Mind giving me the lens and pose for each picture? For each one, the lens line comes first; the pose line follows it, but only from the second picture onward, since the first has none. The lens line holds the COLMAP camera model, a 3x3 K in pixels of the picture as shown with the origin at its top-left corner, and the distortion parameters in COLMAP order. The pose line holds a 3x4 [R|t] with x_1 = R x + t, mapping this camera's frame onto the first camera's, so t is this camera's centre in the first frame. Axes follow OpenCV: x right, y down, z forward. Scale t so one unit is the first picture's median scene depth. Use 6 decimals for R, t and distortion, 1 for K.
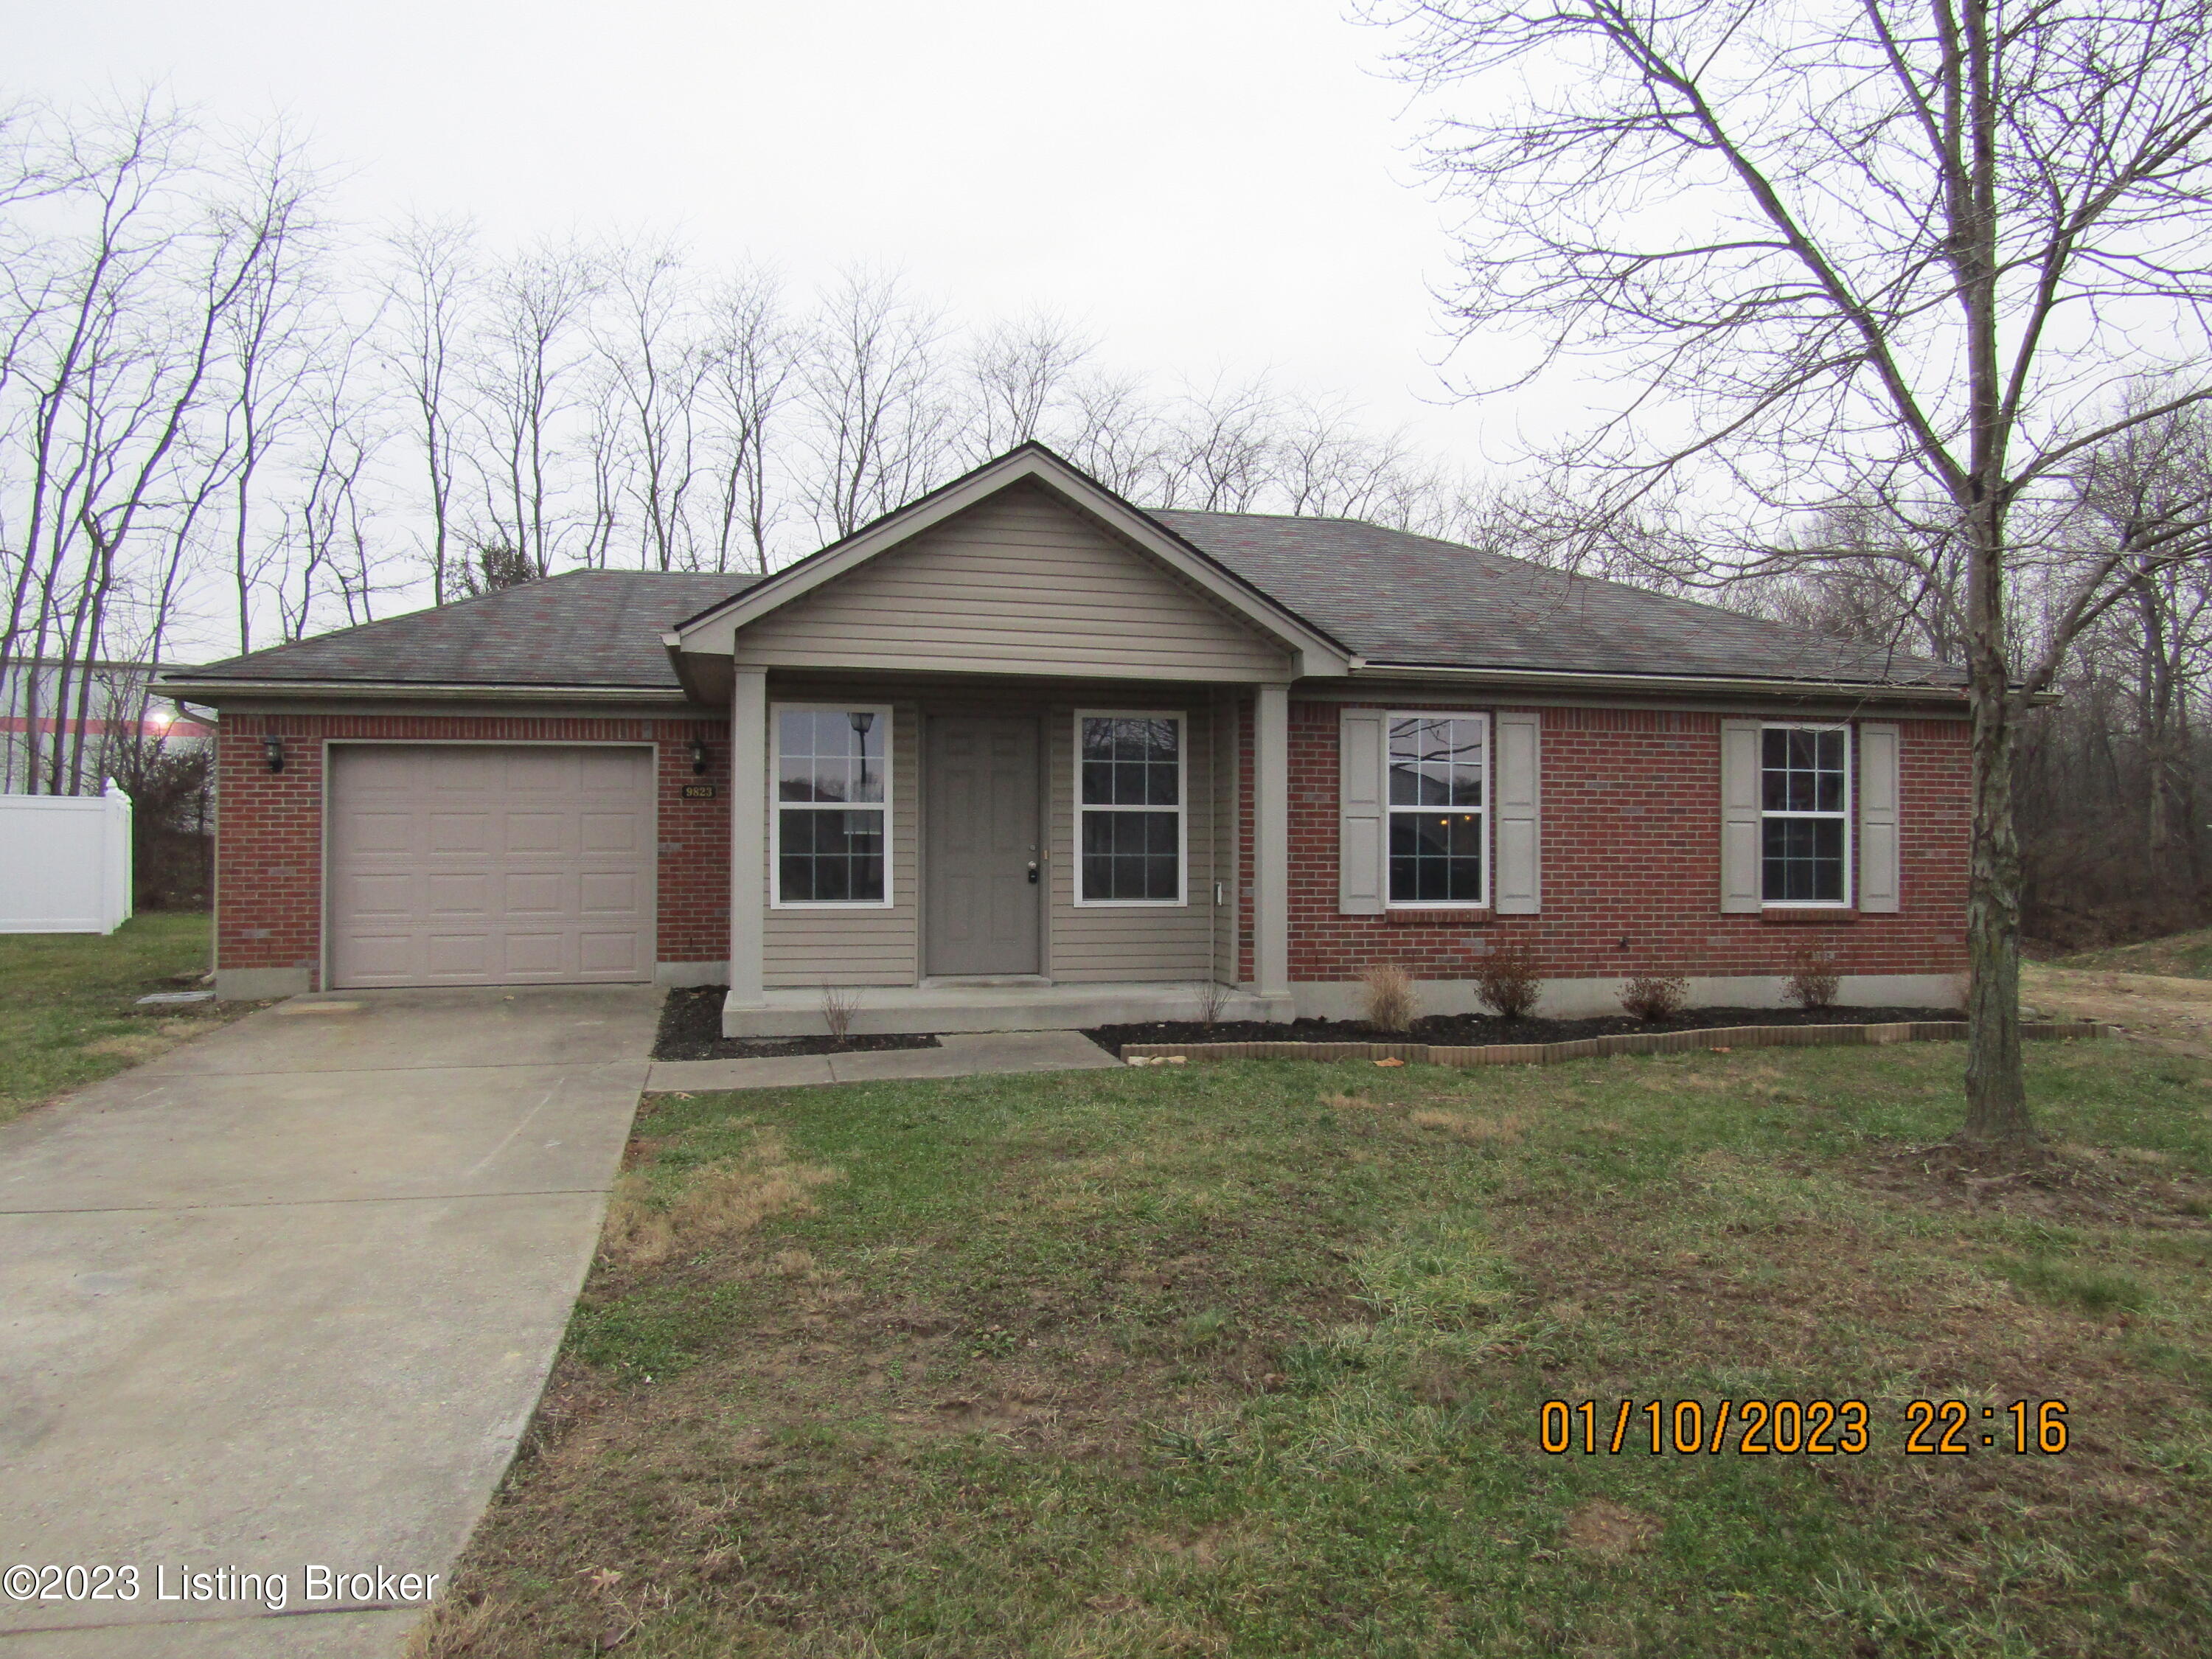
lens RADIAL K [[1567.7, 0, 1116.1], [0, 1567.7, 822.1], [0, 0, 1]] dist [0.001599, -0.000138]
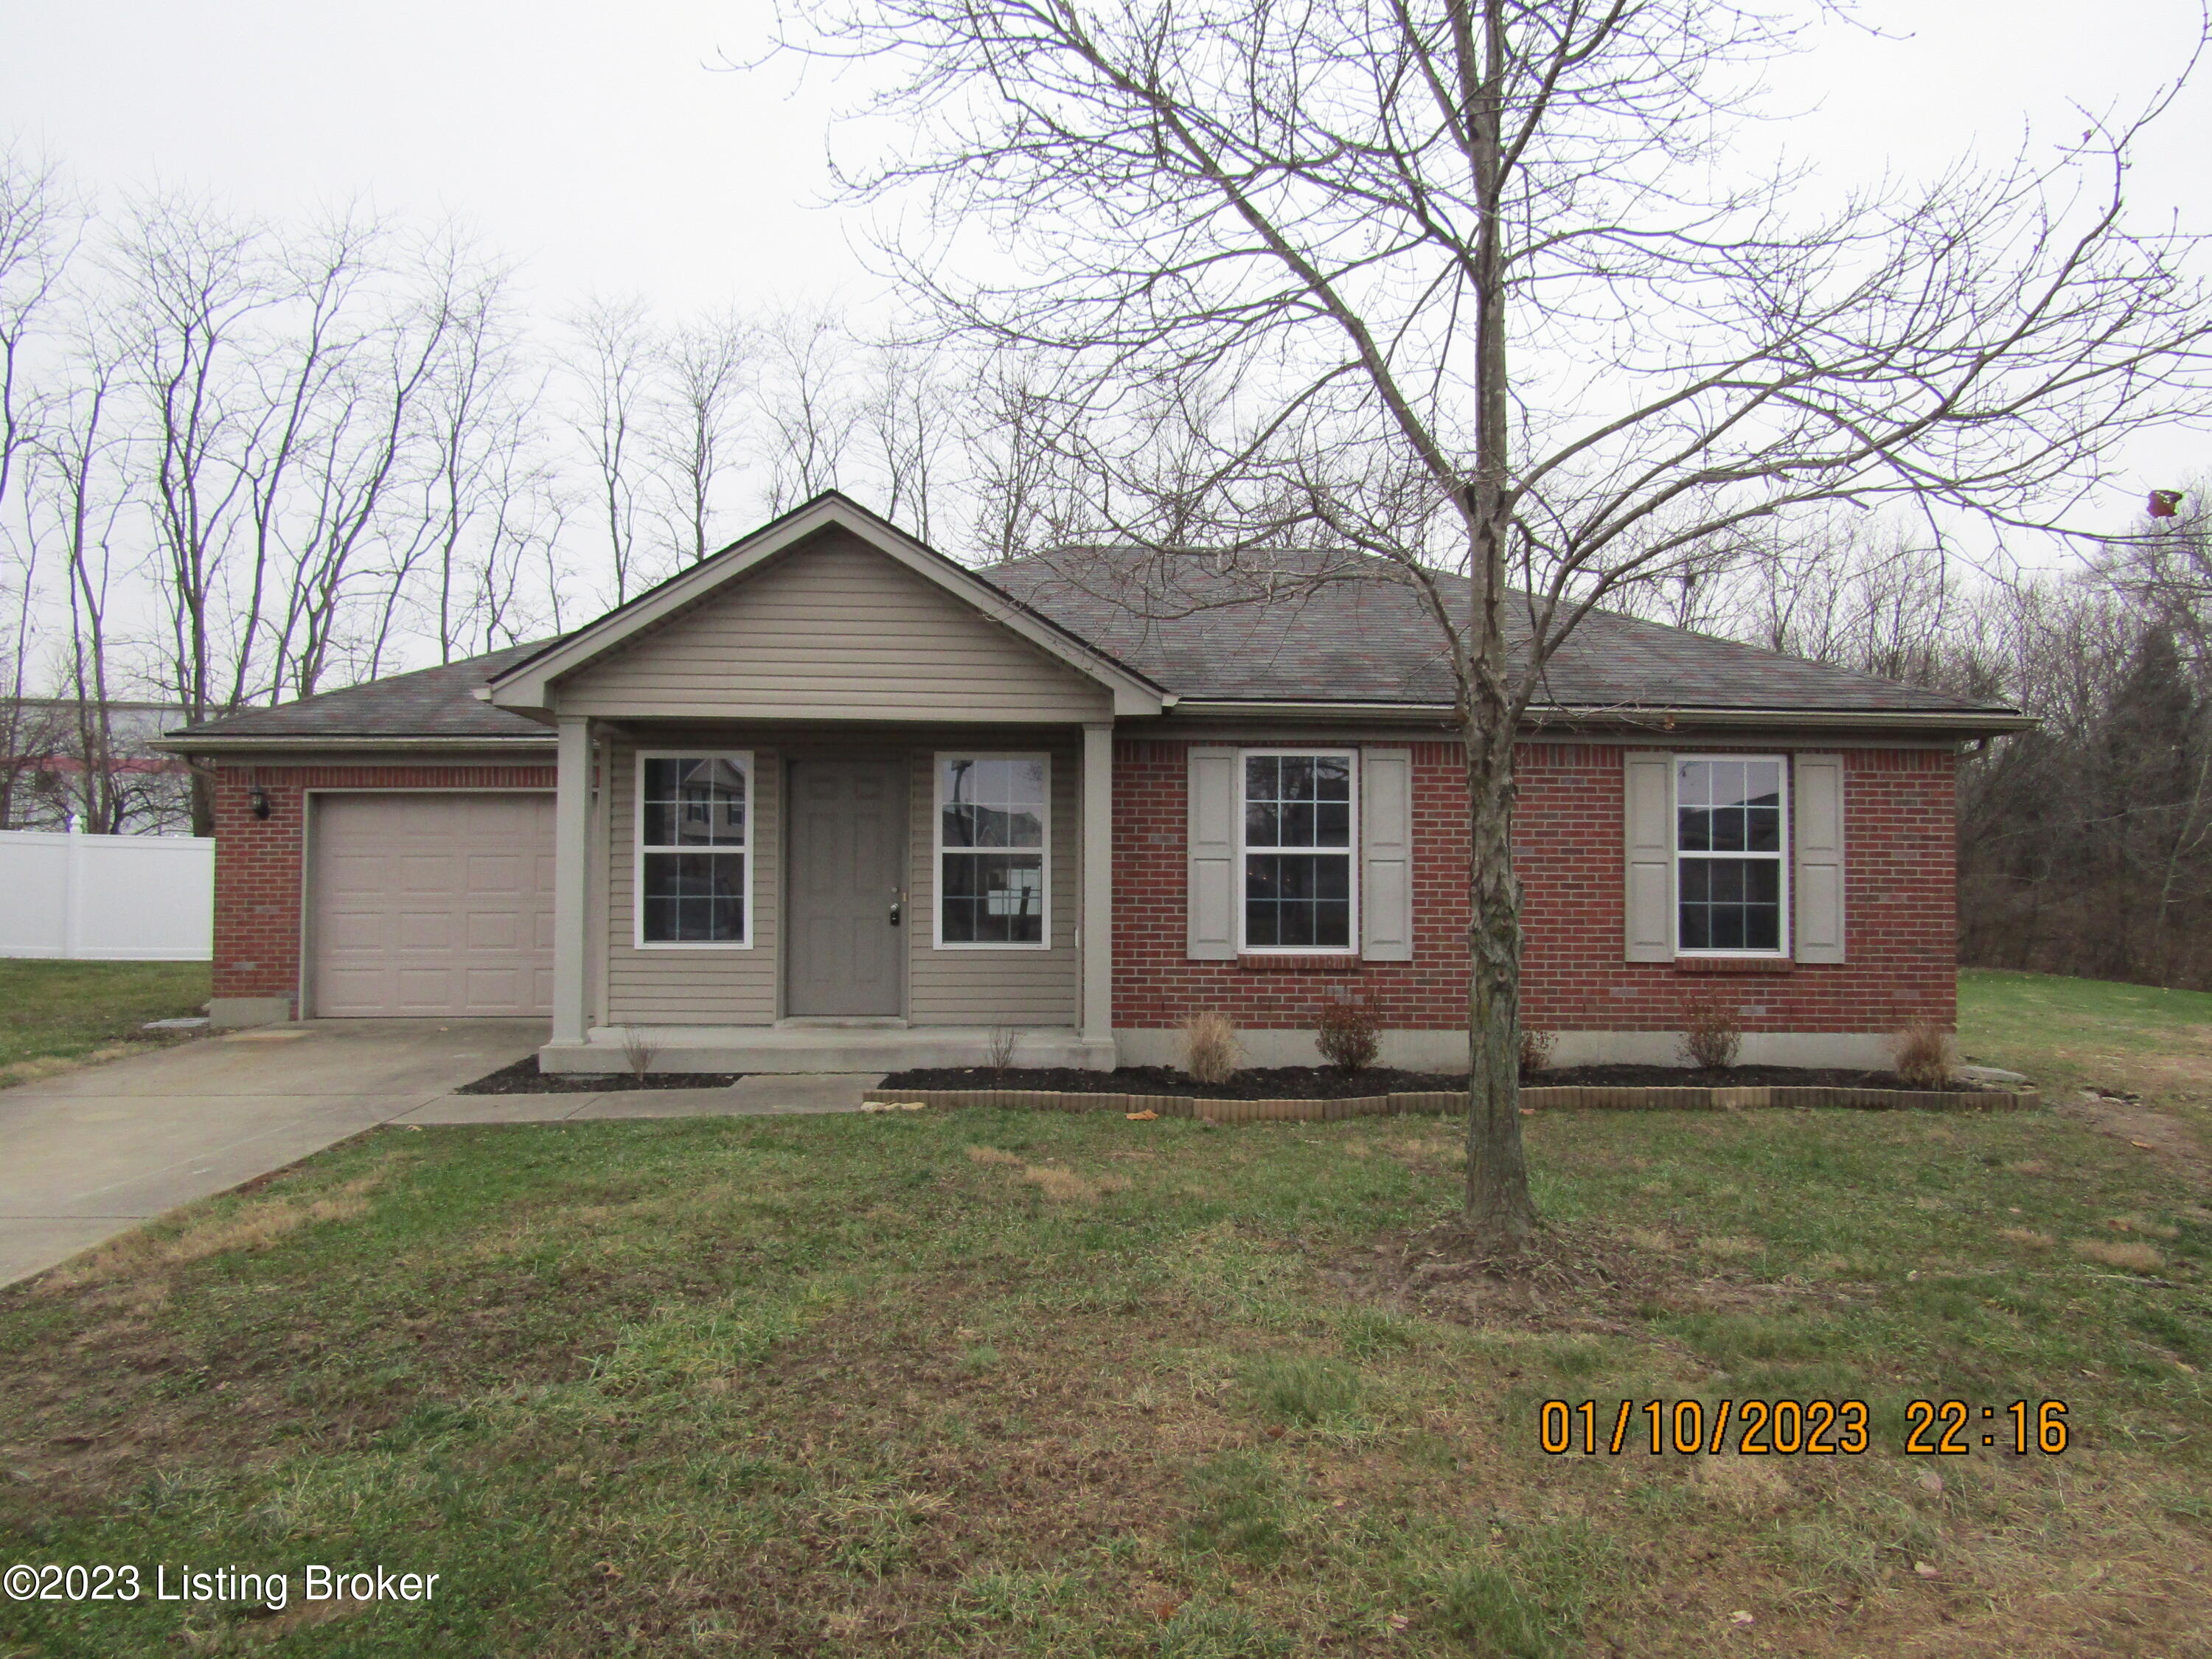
lens RADIAL K [[1567.7, 0, 1109.6], [0, 1567.7, 839.1], [0, 0, 1]] dist [0.001599, -0.000138]
pose [[0.981990, -0.004234, -0.188883, 0.272784], [0.002019, 0.999927, -0.011915, -0.004070], [0.188920, 0.011319, 0.981927, 0.038590]]
